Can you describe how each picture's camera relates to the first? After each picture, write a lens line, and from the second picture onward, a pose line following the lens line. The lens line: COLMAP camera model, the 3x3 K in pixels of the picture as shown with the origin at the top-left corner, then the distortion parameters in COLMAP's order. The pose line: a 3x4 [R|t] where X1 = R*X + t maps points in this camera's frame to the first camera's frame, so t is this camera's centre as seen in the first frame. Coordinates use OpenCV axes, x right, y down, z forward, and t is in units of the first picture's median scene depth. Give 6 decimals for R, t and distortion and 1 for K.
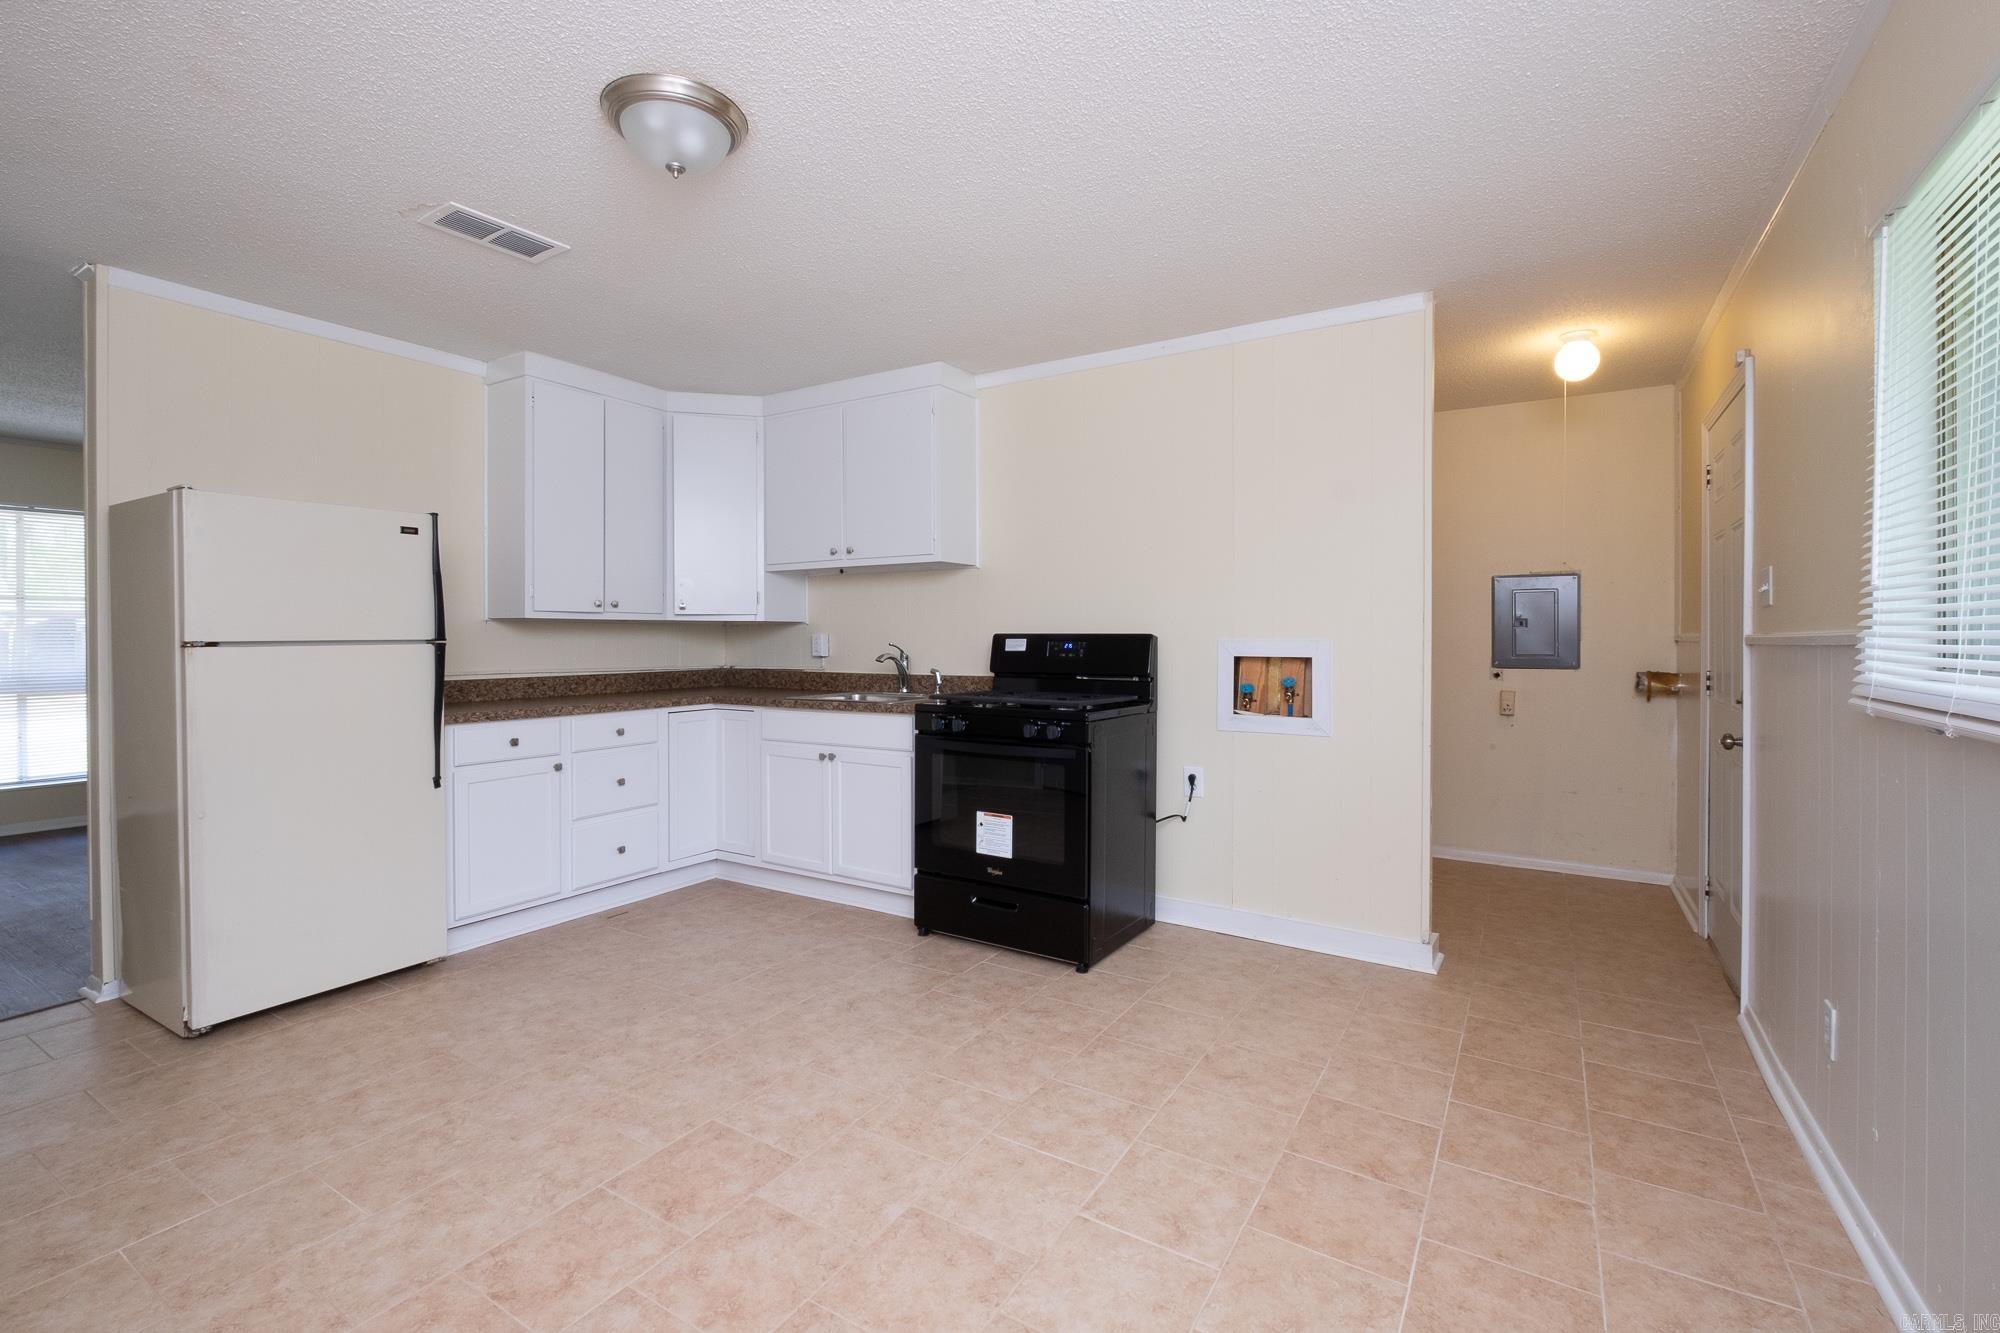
lens RADIAL K [[885.9, 0, 1002.3], [0, 885.9, 649.3], [0, 0, 1]] dist [-0.000725, 0.000089]
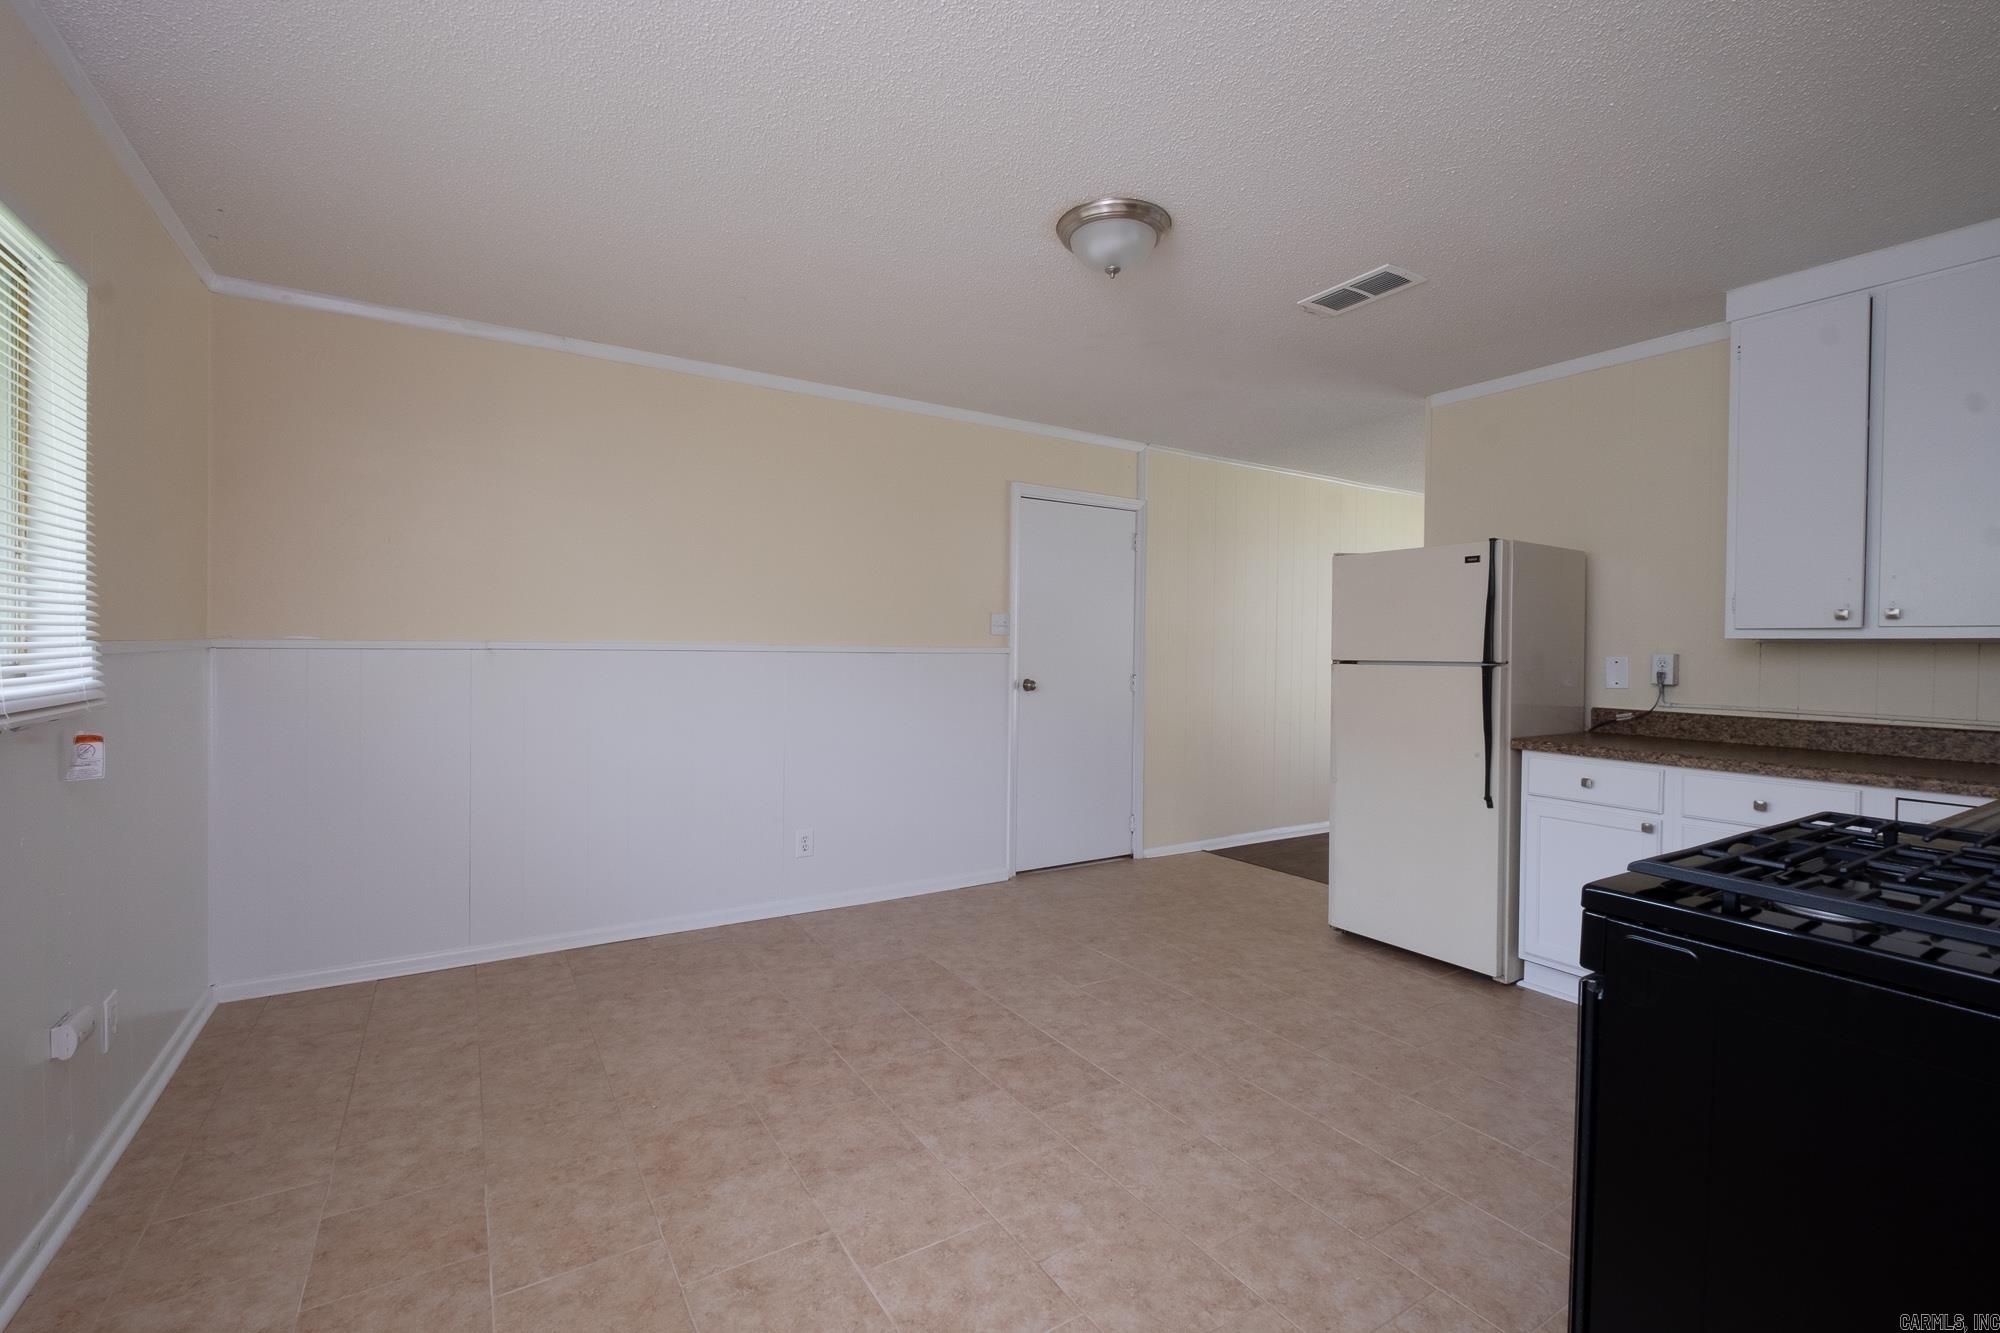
lens RADIAL K [[898.6, 0, 1000.0], [0, 898.6, 666.5], [0, 0, 1]] dist [0.000724, 0.000043]
pose [[-0.457766, 0.013894, -0.888964, 0.438918], [-0.024408, 0.999305, 0.028188, -0.017558], [0.888737, 0.034601, -0.457109, 0.791377]]
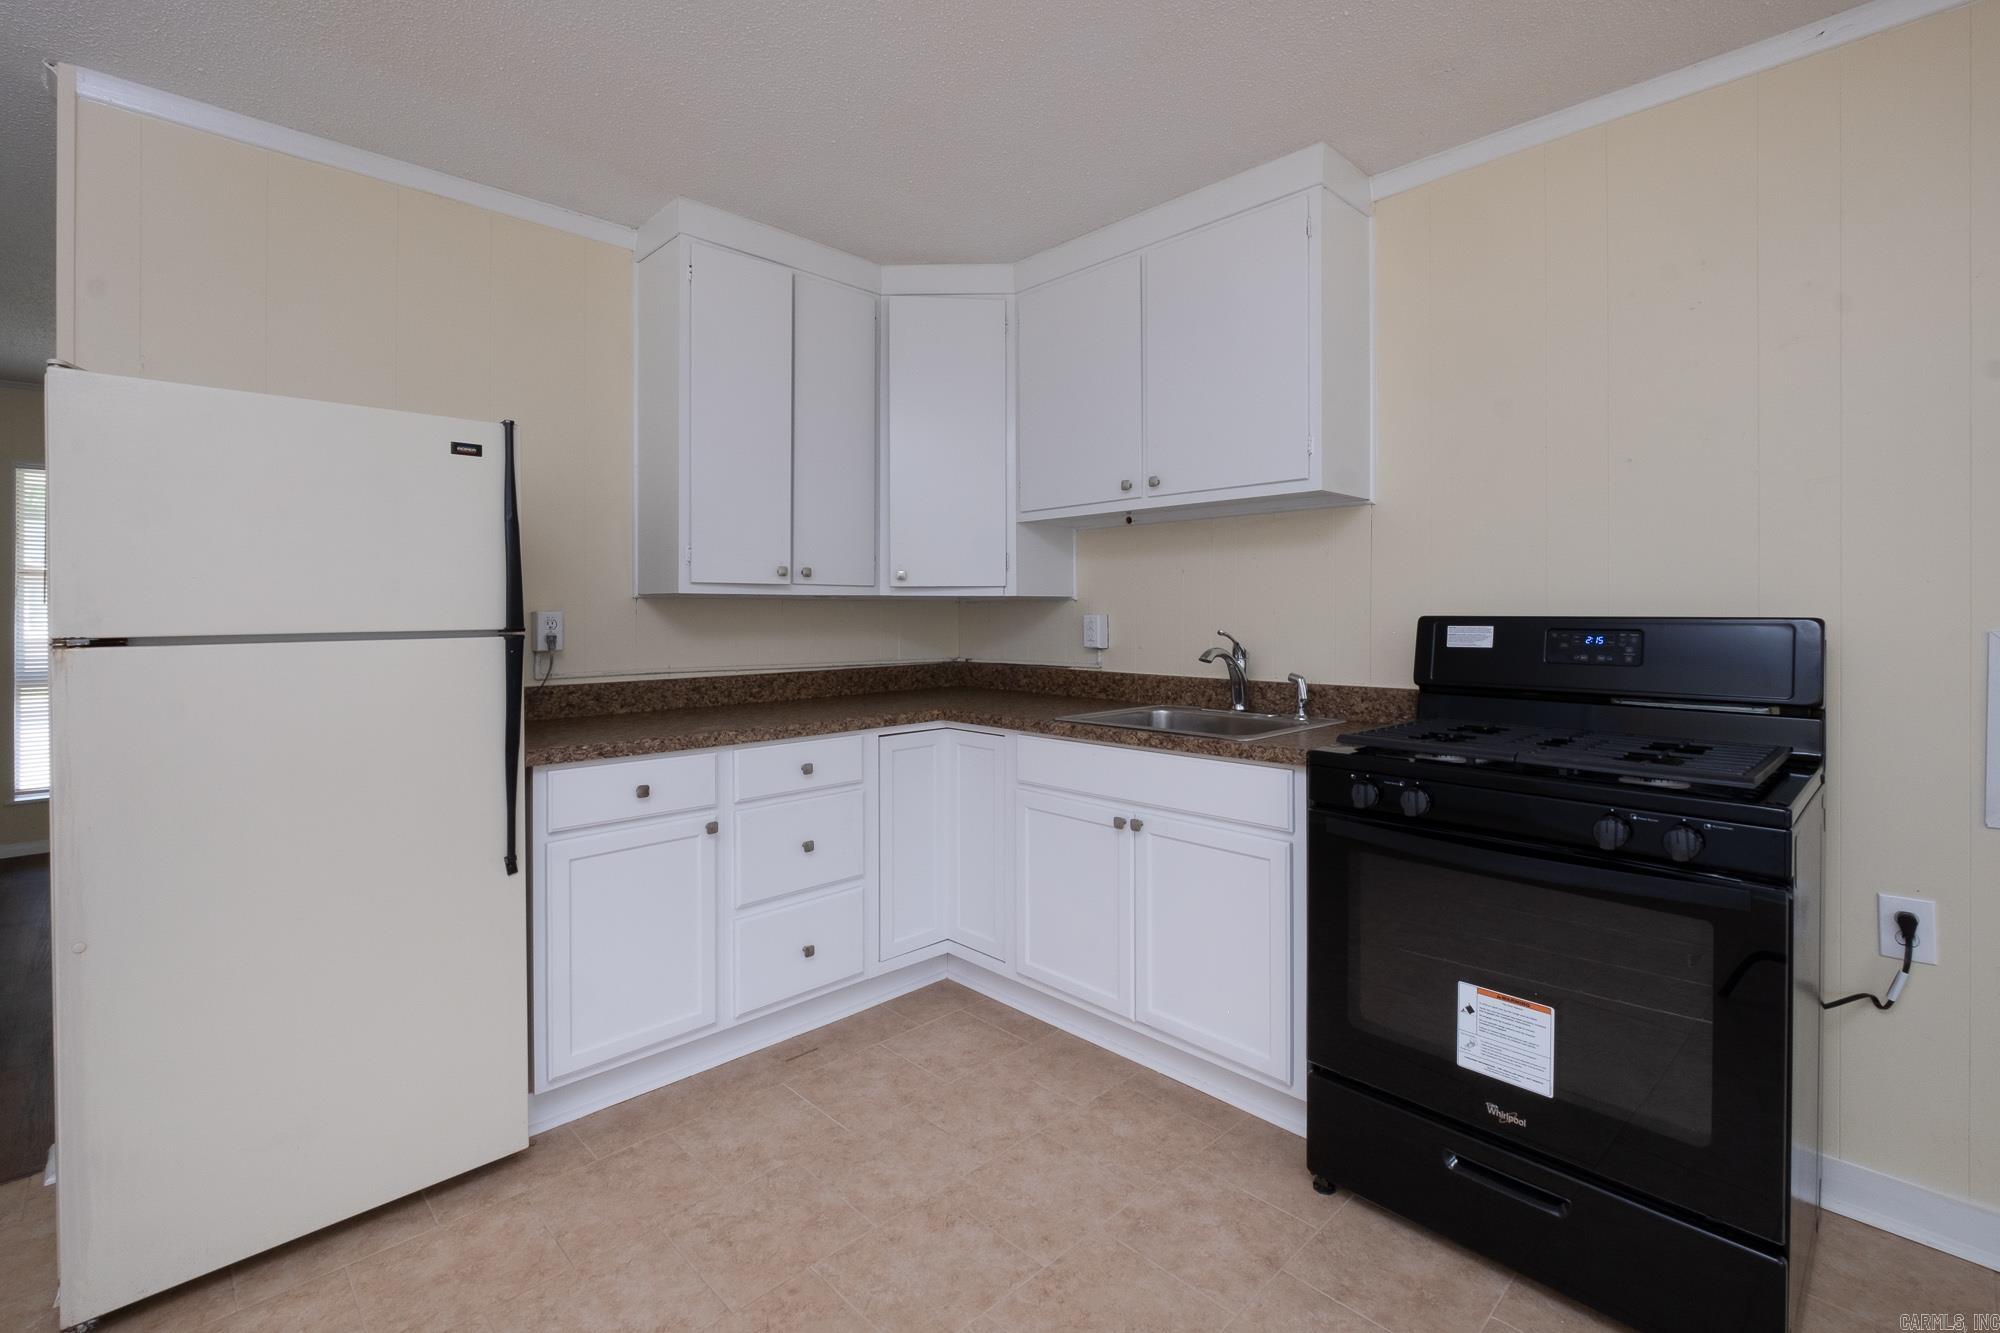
lens RADIAL K [[890.6, 0, 988.7], [0, 890.6, 610.1], [0, 0, 1]] dist [-0.000789, -0.000076]
pose [[0.966140, -0.001932, -0.258009, -0.134935], [-0.001982, 0.999887, -0.014910, -0.012890], [0.258009, 0.014917, 0.966027, 0.402575]]
